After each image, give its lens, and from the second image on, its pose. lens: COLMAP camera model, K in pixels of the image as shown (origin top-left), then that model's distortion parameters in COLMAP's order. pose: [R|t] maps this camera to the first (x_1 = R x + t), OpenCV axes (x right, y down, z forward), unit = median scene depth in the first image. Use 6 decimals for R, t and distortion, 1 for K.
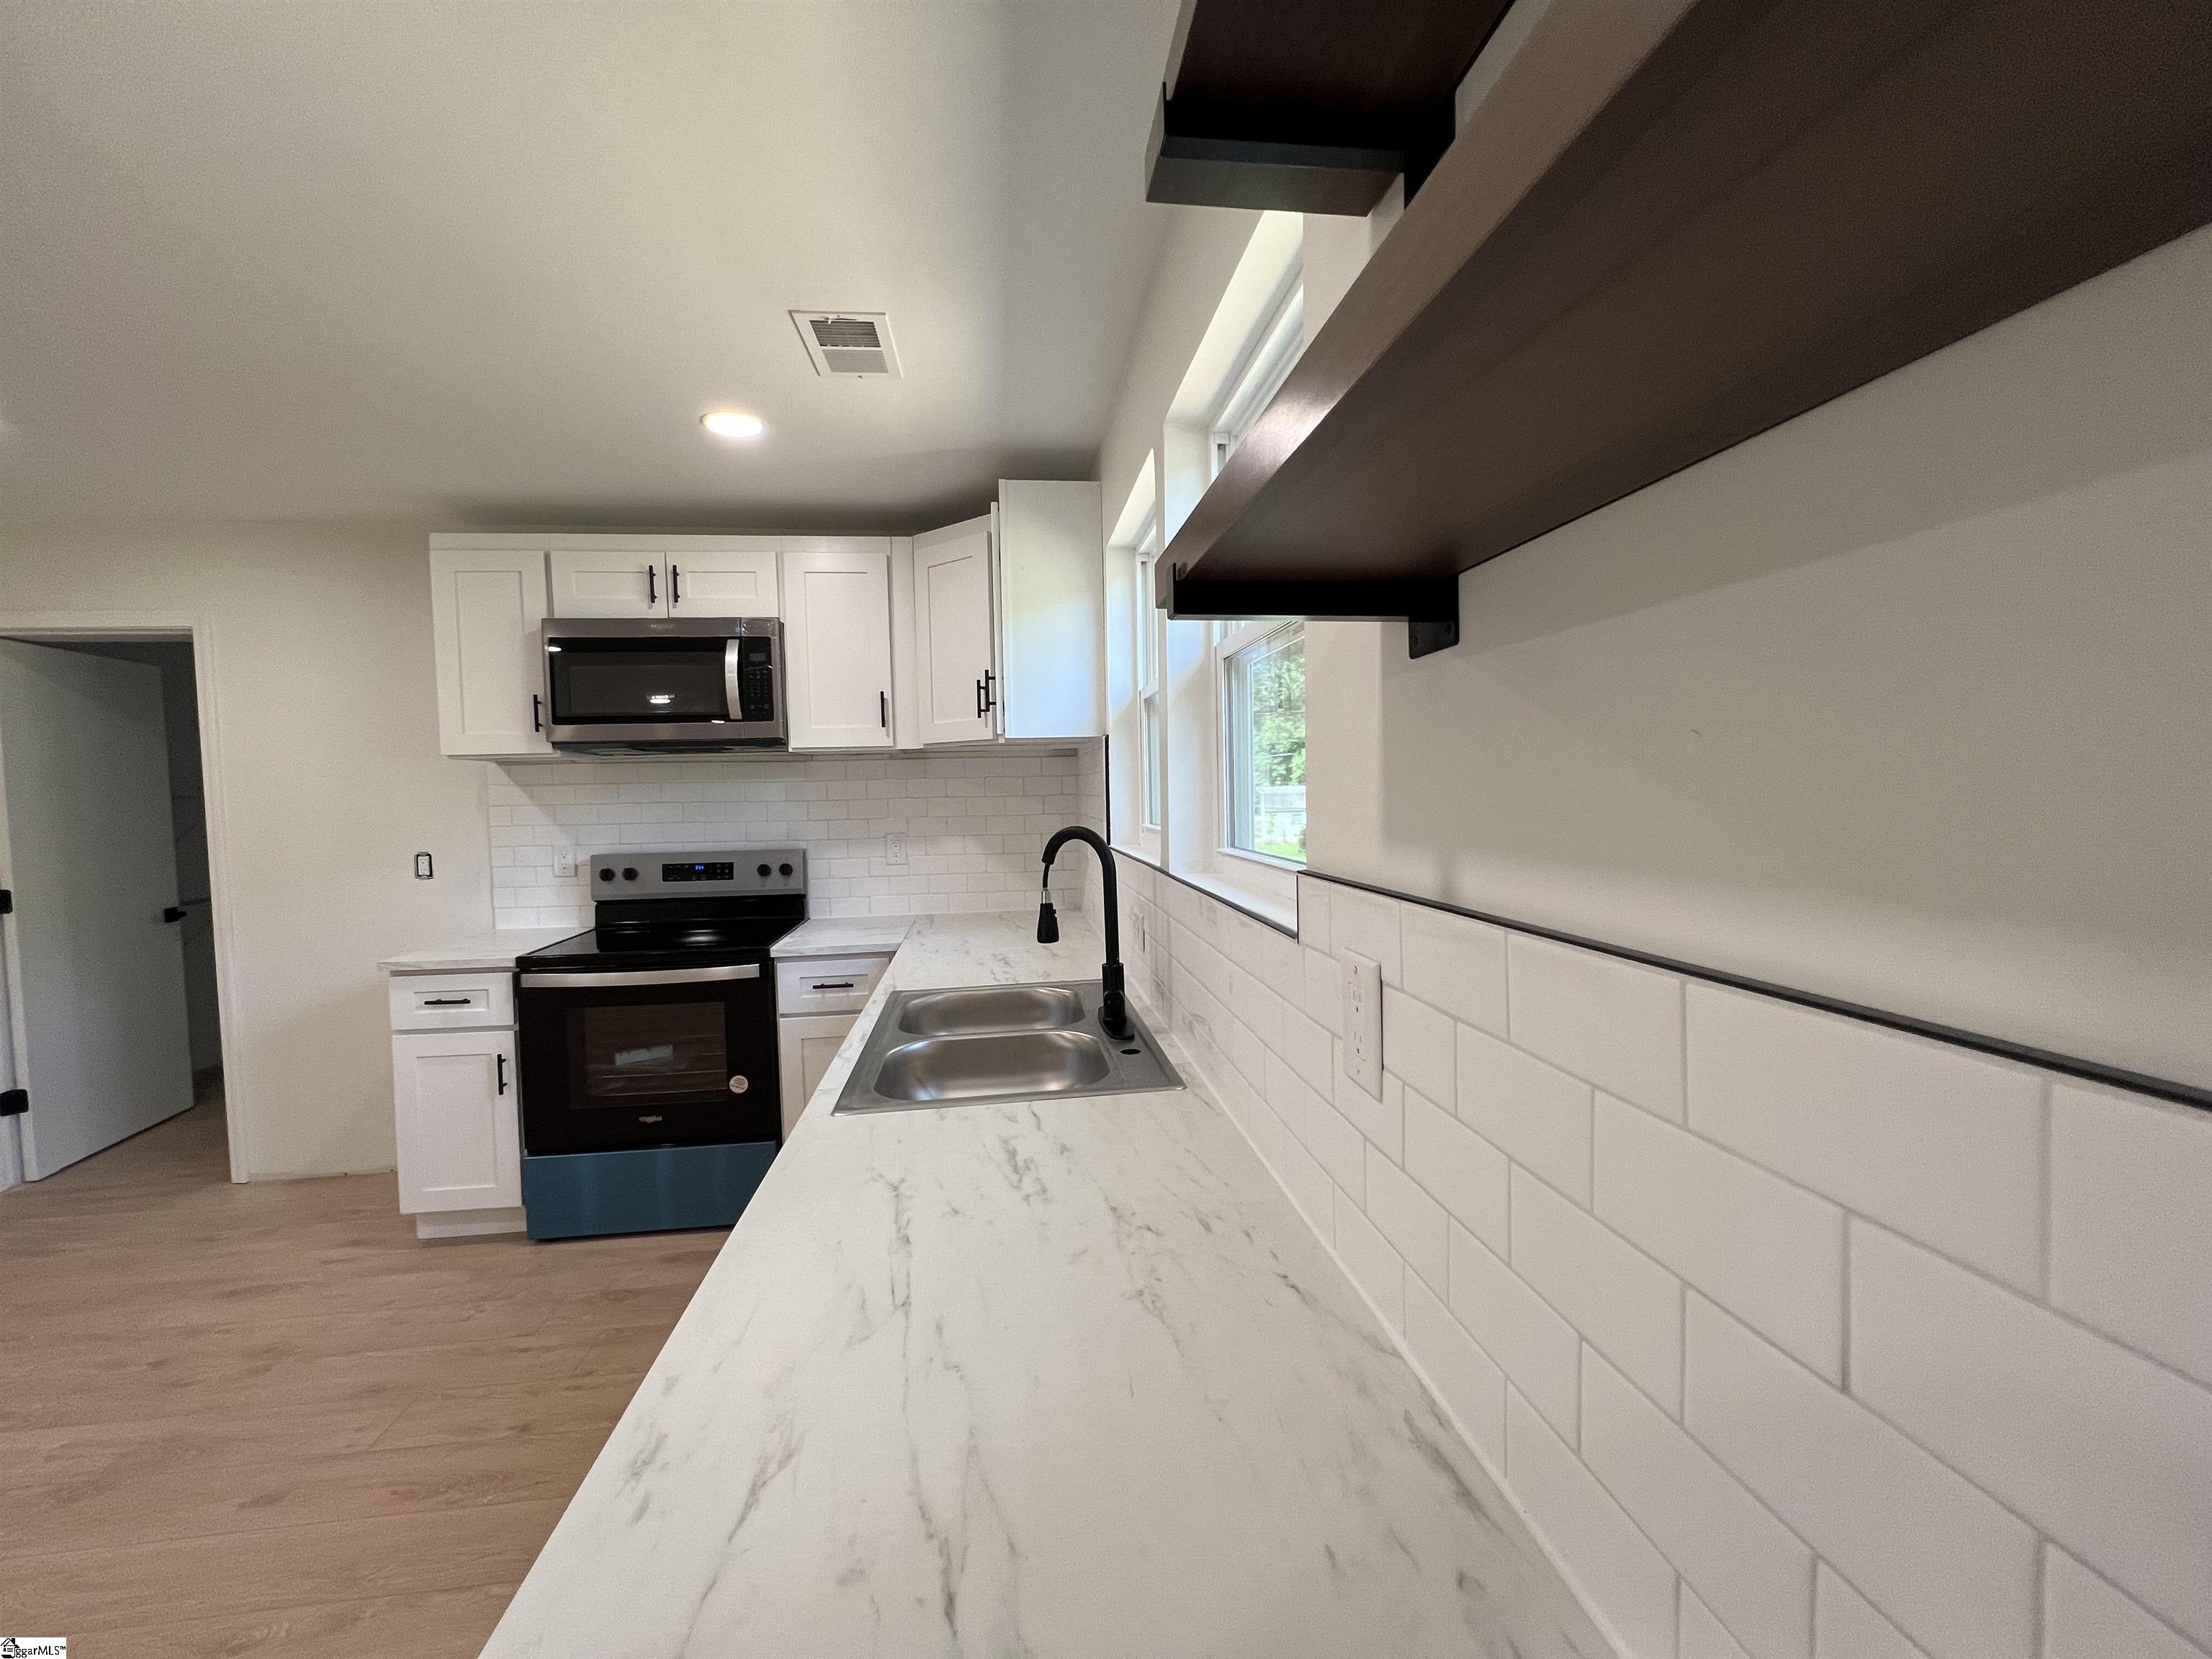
lens RADIAL K [[883.7, 0, 1101.9], [0, 883.7, 826.6], [0, 0, 1]] dist [-0.002326, -0.000027]
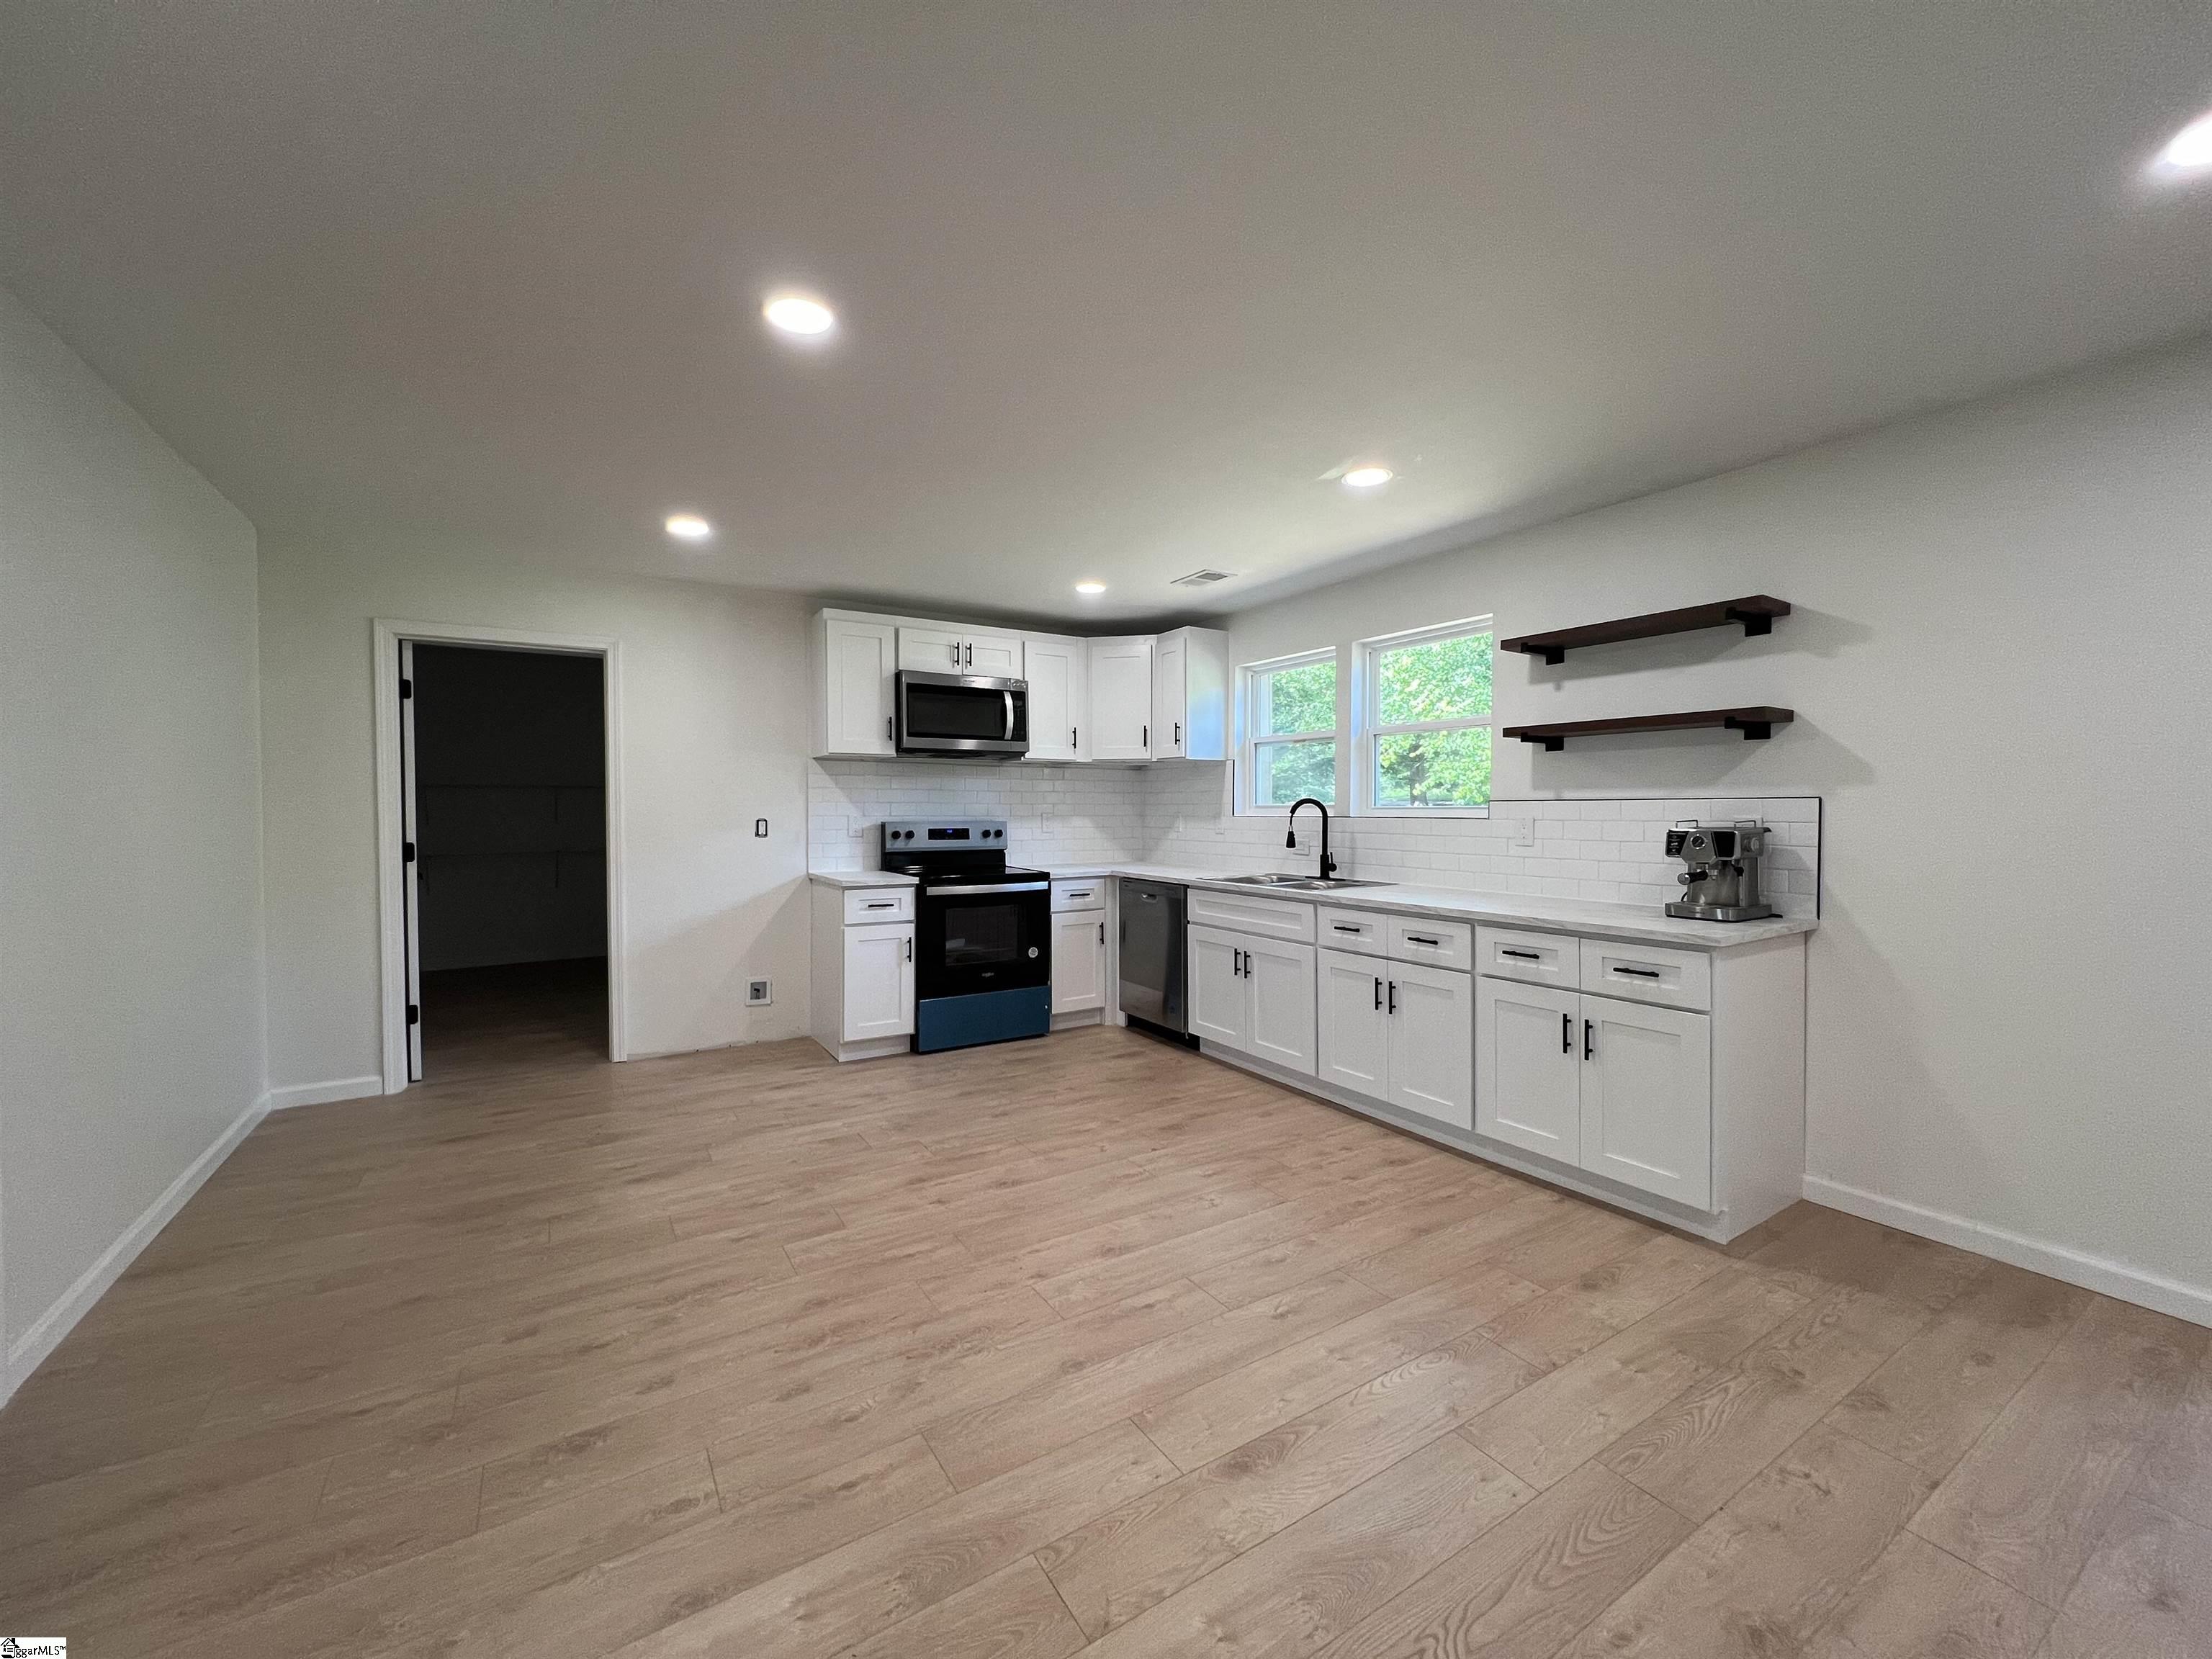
lens RADIAL K [[883.7, 0, 1101.8], [0, 883.7, 830.7], [0, 0, 1]] dist [-0.002326, -0.000027]
pose [[0.906603, 0.010646, 0.421850, -0.961589], [-0.001184, 0.999742, -0.022685, 0.088692], [-0.421983, 0.020067, 0.906382, -0.584823]]
